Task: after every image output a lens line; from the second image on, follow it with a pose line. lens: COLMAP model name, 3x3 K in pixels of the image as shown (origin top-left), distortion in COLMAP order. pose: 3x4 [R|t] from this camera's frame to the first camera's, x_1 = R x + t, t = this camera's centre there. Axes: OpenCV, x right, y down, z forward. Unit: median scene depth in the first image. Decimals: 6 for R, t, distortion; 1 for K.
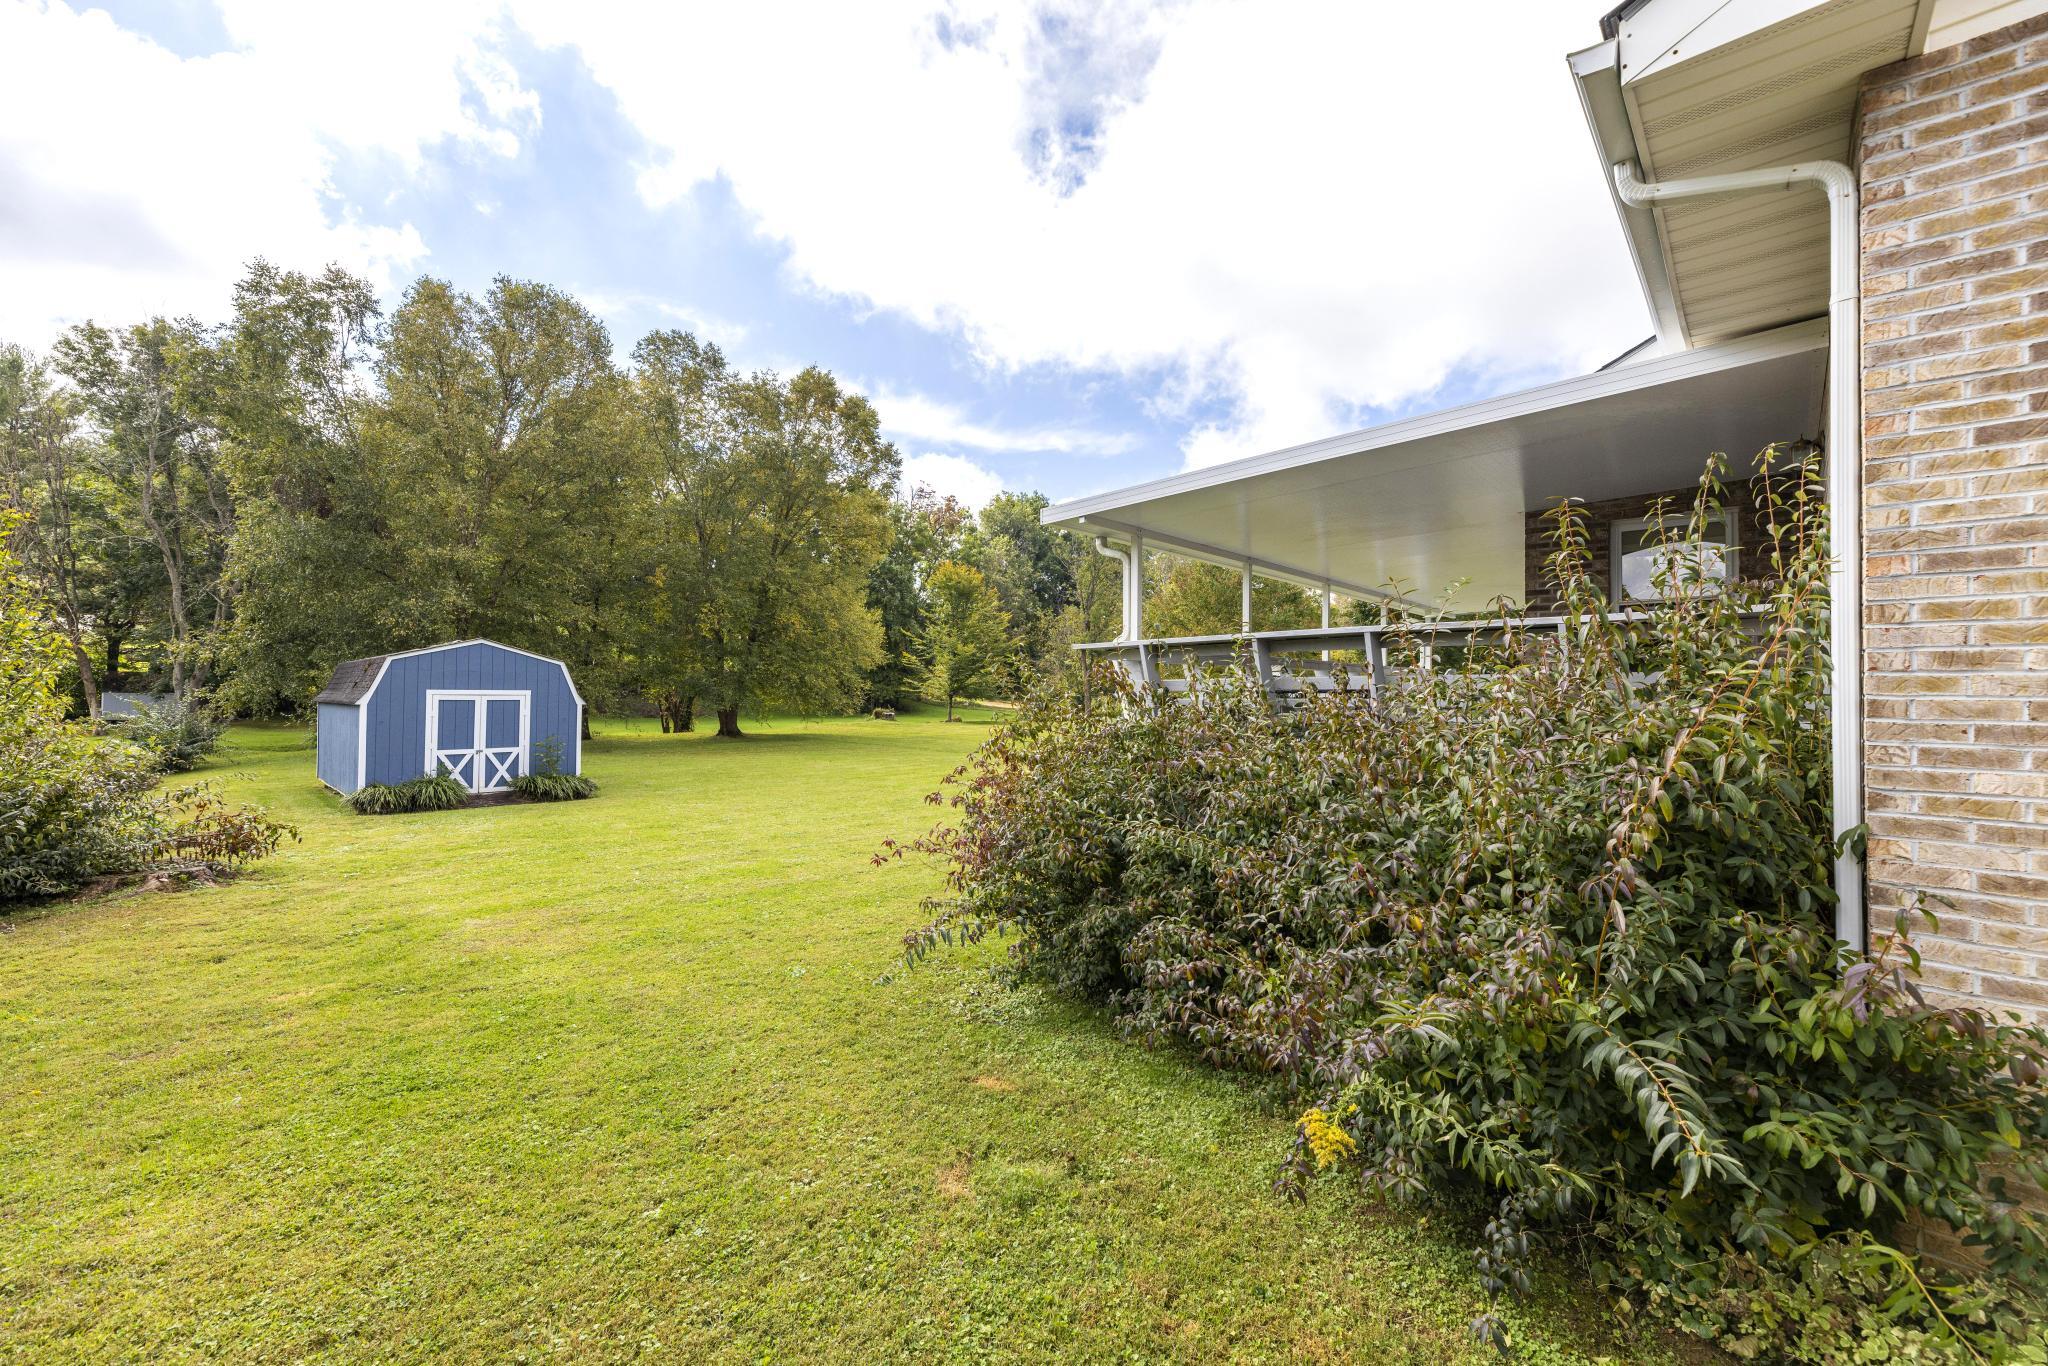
lens RADIAL K [[834.7, 0, 1019.2], [0, 834.7, 676.1], [0, 0, 1]] dist [0.000598, -0.000132]
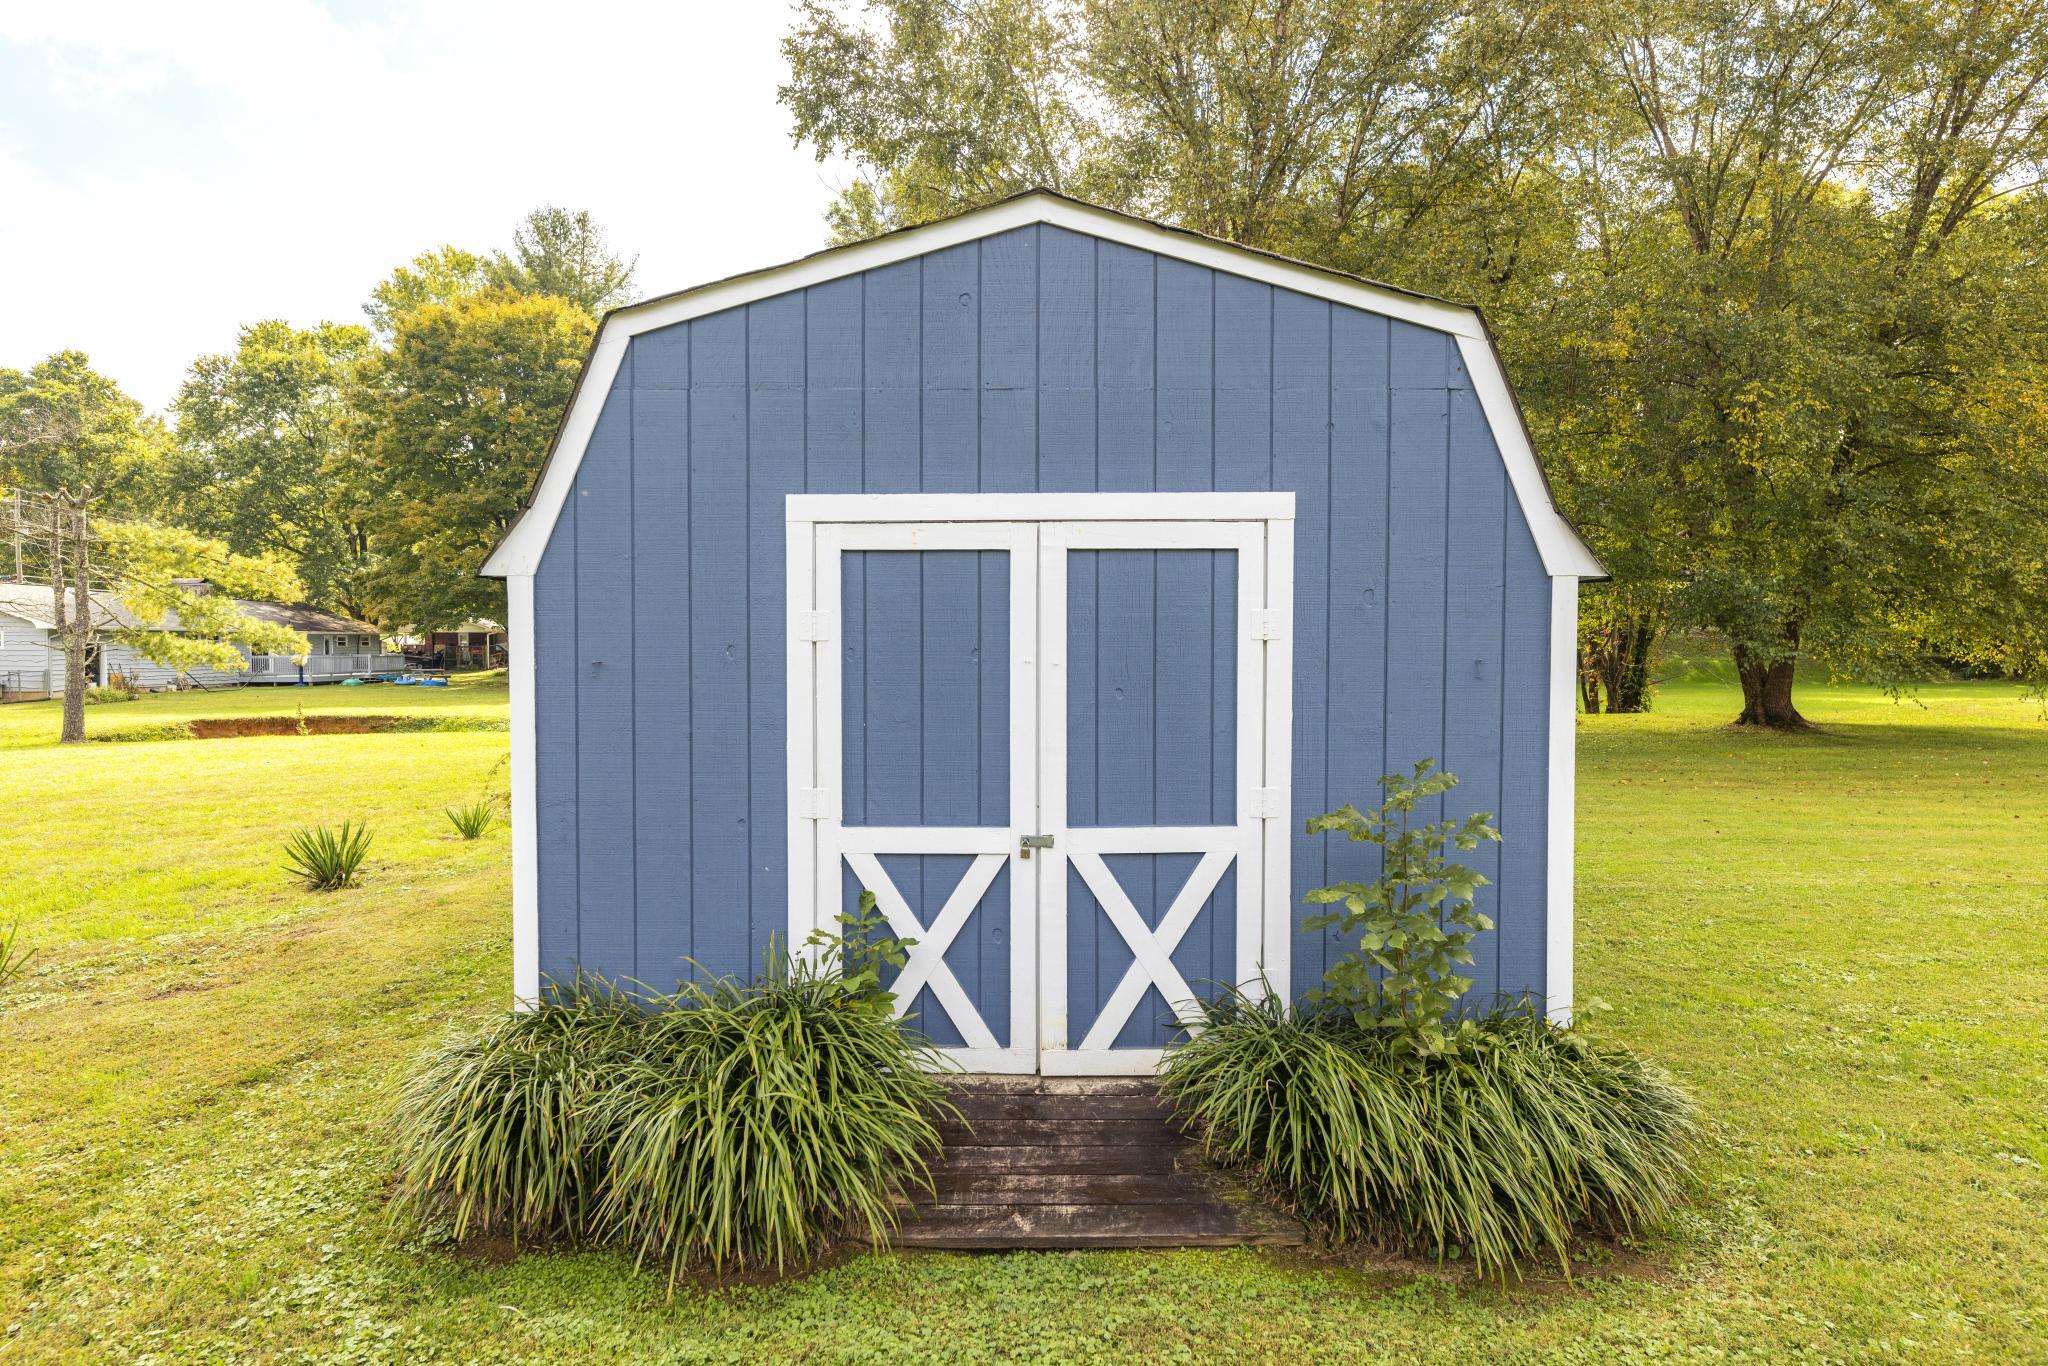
lens RADIAL K [[1262.1, 0, 1024.0], [0, 1262.1, 683.0], [0, 0, 1]] dist [-0.002053, -0.000235]
pose [[0.707681, 0.013570, -0.706402, -0.457963], [0.021638, 0.998930, 0.040867, 0.045424], [0.706201, -0.044206, 0.706630, 0.805802]]
